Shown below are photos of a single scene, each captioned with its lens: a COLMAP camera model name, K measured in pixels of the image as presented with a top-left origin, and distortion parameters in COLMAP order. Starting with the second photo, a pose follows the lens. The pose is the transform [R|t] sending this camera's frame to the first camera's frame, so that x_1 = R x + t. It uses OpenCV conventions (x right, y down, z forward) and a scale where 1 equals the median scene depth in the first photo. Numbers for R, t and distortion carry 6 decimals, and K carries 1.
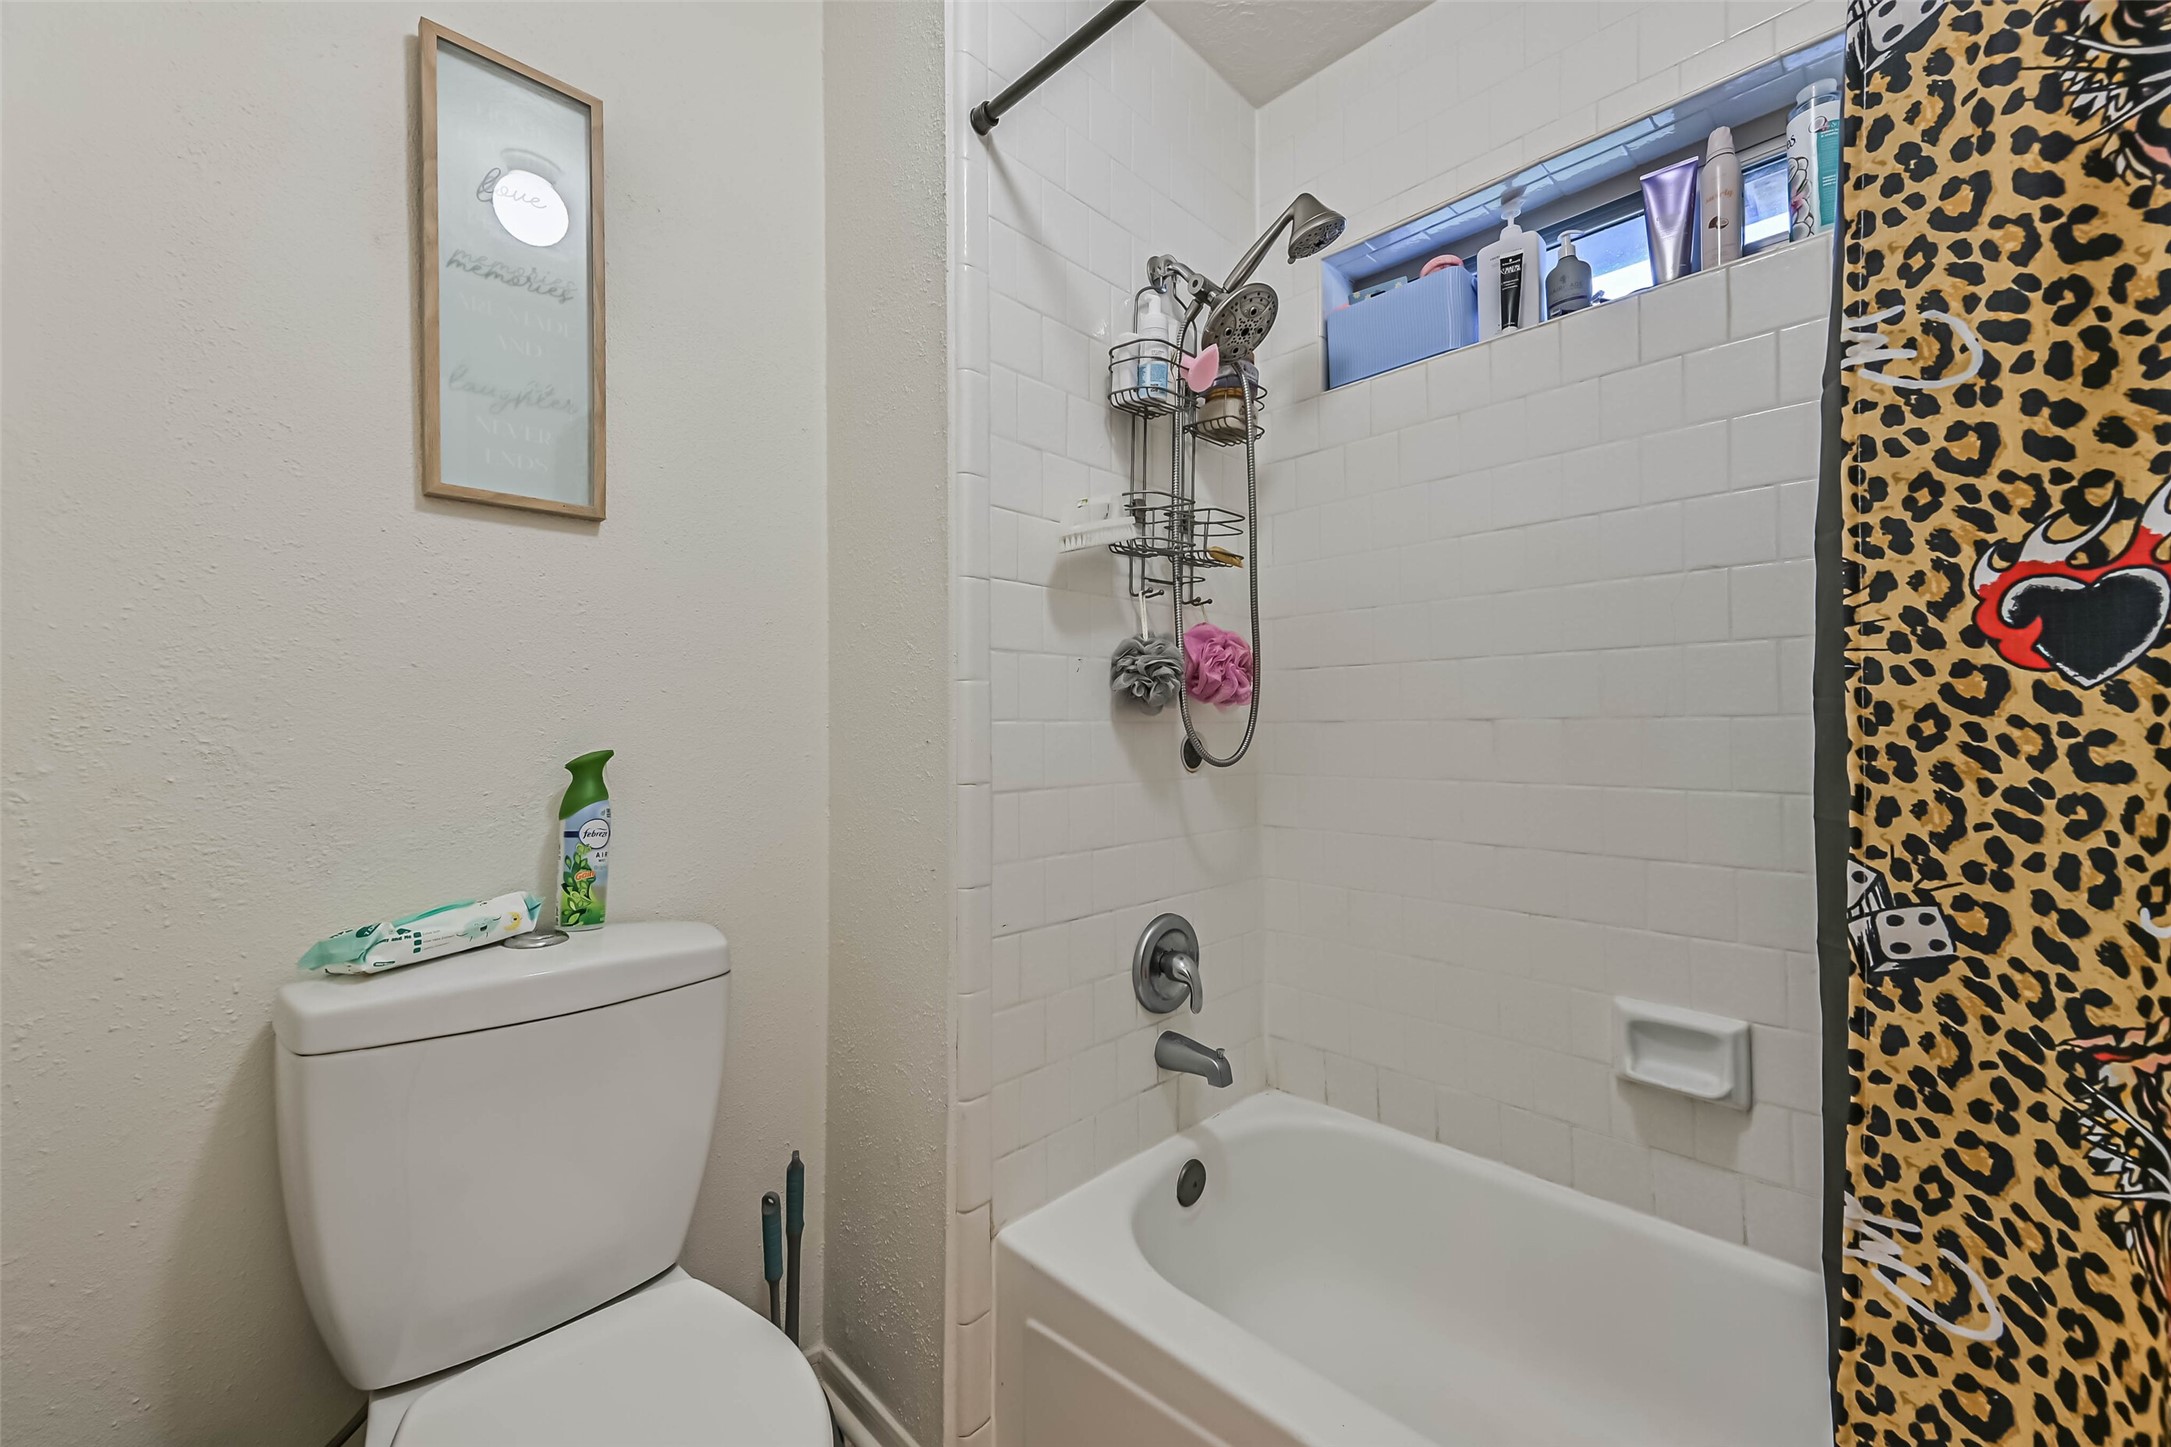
lens RADIAL K [[859.7, 0, 1090.1], [0, 859.7, 715.1], [0, 0, 1]] dist [0.018044, 0.000064]
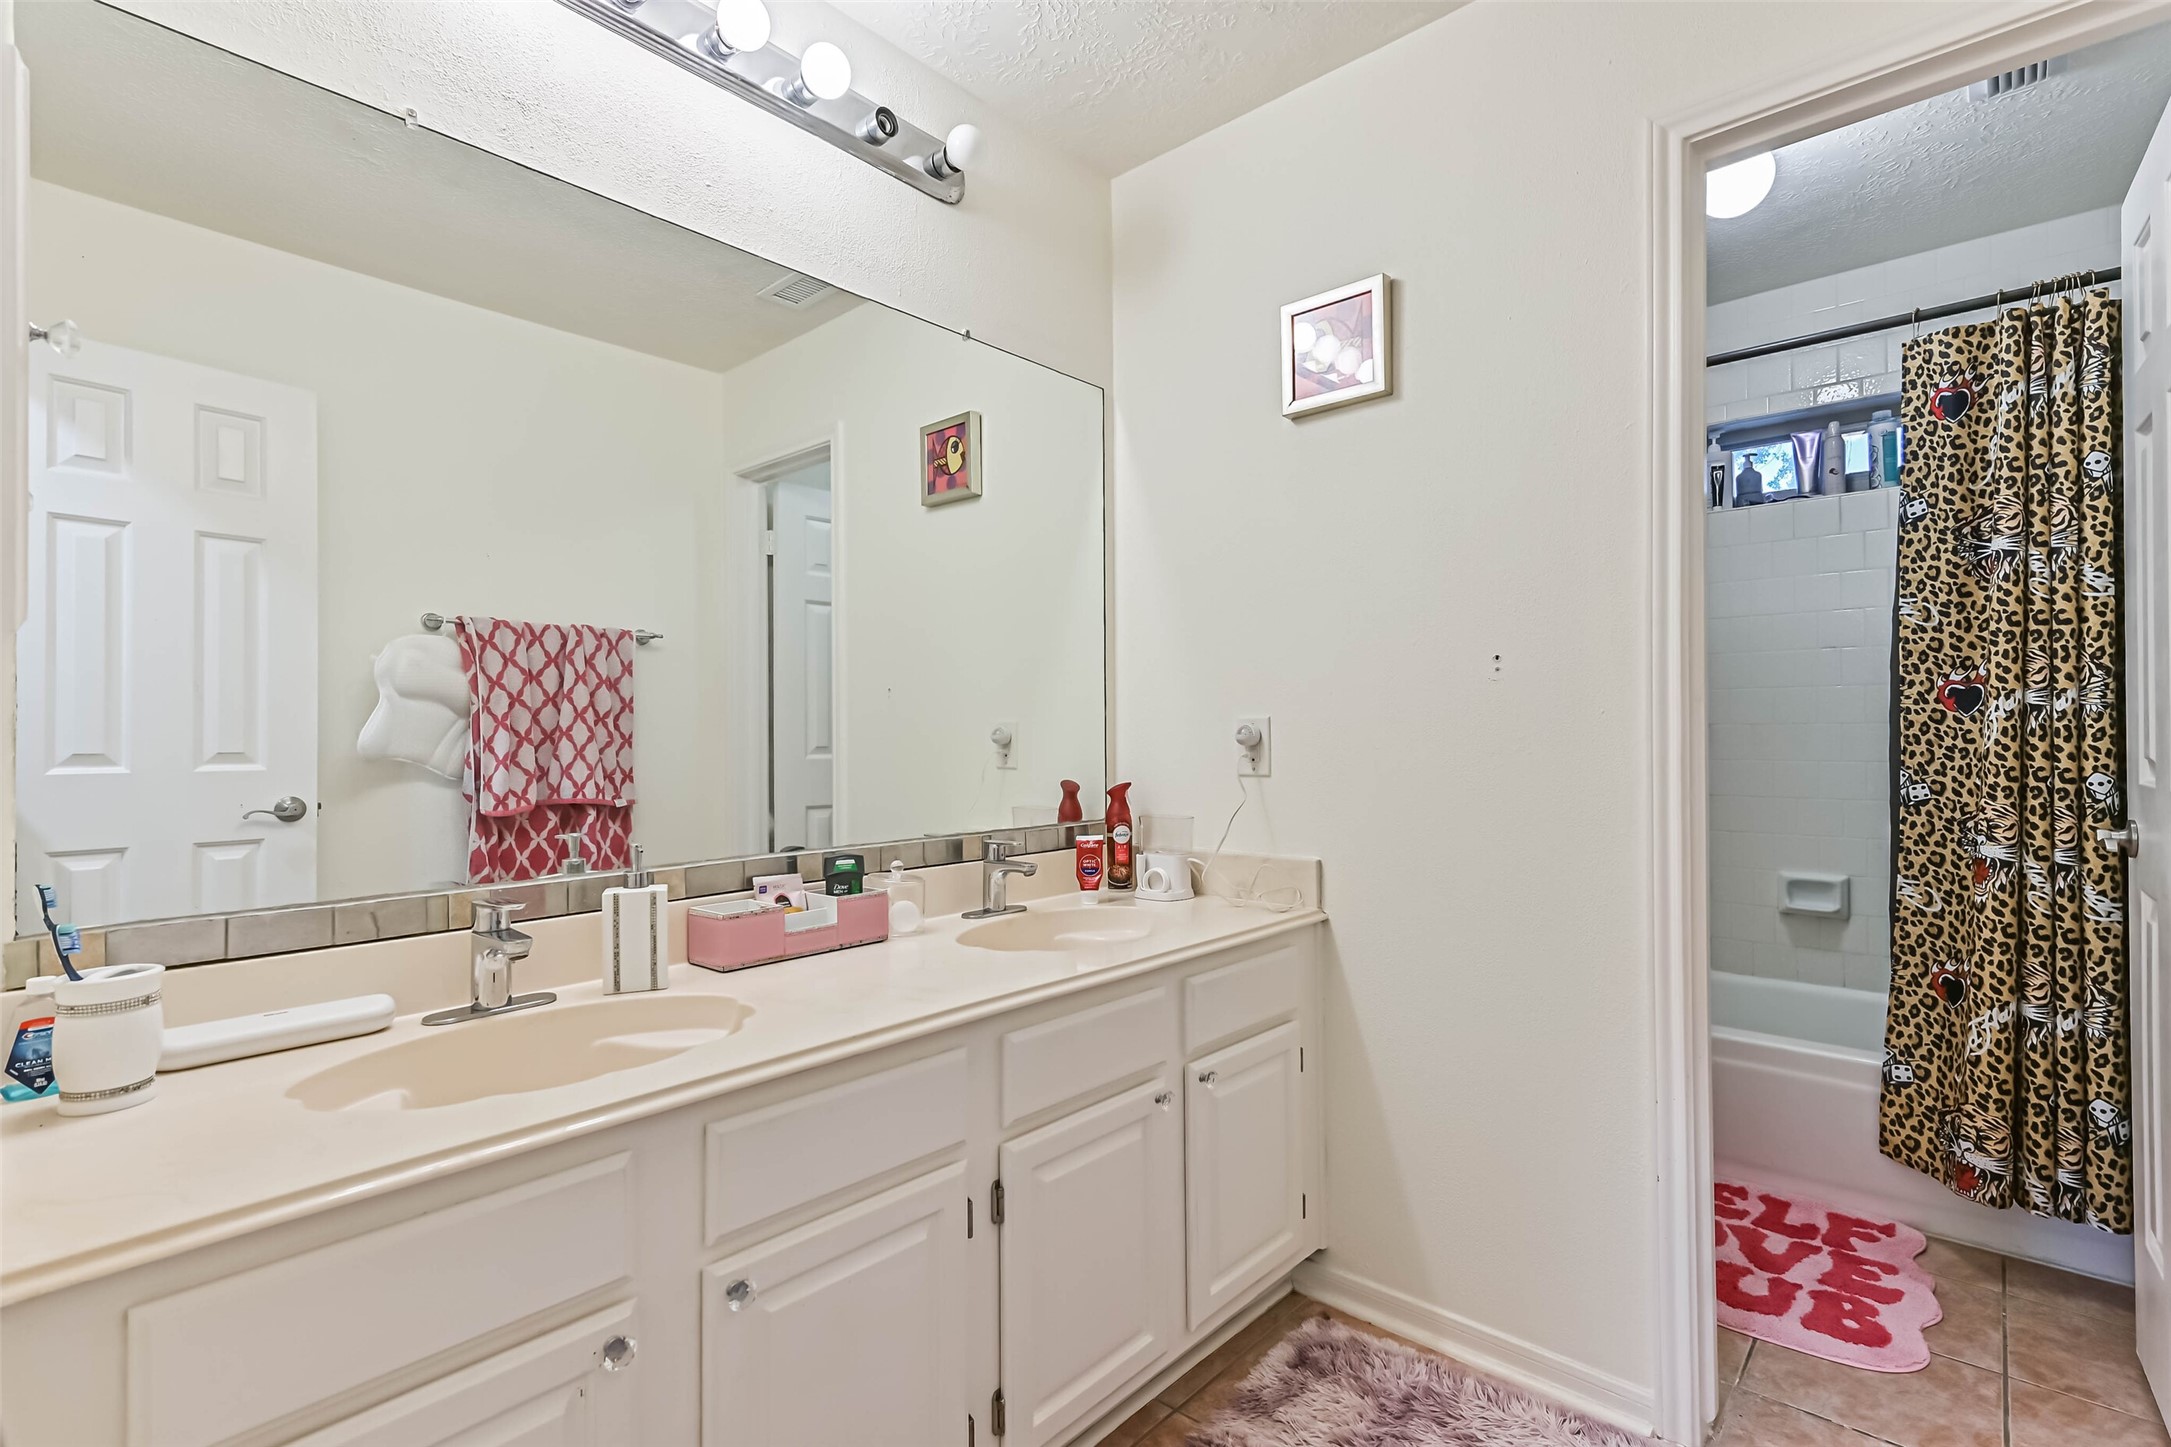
lens RADIAL K [[994.5, 0, 1084.5], [0, 994.5, 722.4], [0, 0, 1]] dist [0.004966, 0.000864]
pose [[0.999273, 0.003542, 0.037968, -2.296321], [-0.003737, 0.999980, 0.005068, -0.014905], [-0.037950, -0.005206, 0.999266, -2.584198]]
